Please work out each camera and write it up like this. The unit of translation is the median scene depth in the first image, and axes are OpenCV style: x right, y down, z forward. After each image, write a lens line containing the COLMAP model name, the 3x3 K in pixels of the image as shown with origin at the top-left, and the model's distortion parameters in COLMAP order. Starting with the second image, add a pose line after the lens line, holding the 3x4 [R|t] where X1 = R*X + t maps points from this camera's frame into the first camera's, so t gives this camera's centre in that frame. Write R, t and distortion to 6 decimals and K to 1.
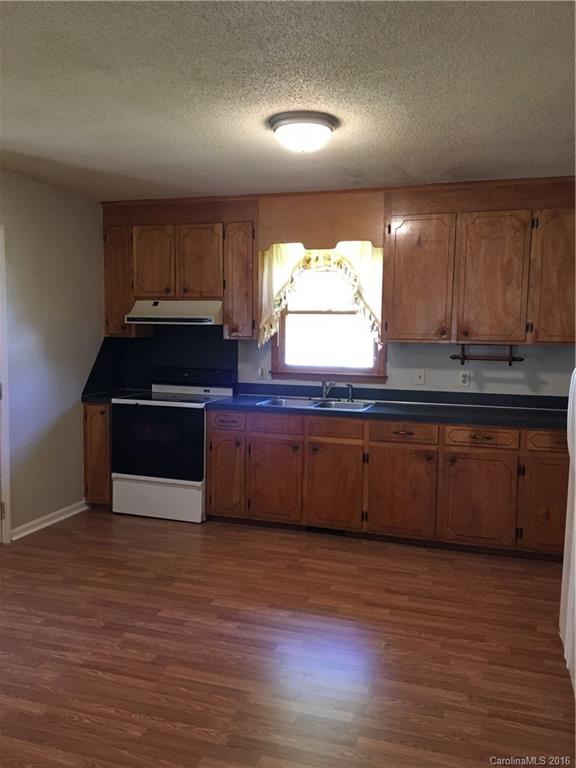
lens RADIAL K [[646.6, 0, 288.0], [0, 646.6, 384.0], [0, 0, 1]] dist [0.119131, -0.188542]
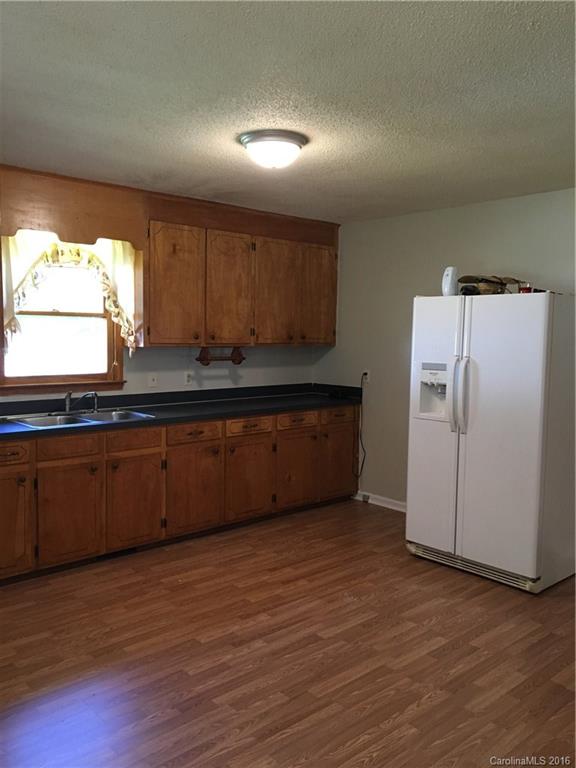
lens RADIAL K [[646.6, 0, 288.0], [0, 646.6, 384.0], [0, 0, 1]] dist [0.119131, -0.188542]
pose [[0.493478, -0.077202, 0.866325, -0.651620], [0.069093, 0.996385, 0.049435, -0.044946], [-0.867010, 0.035462, 0.497028, 0.346916]]
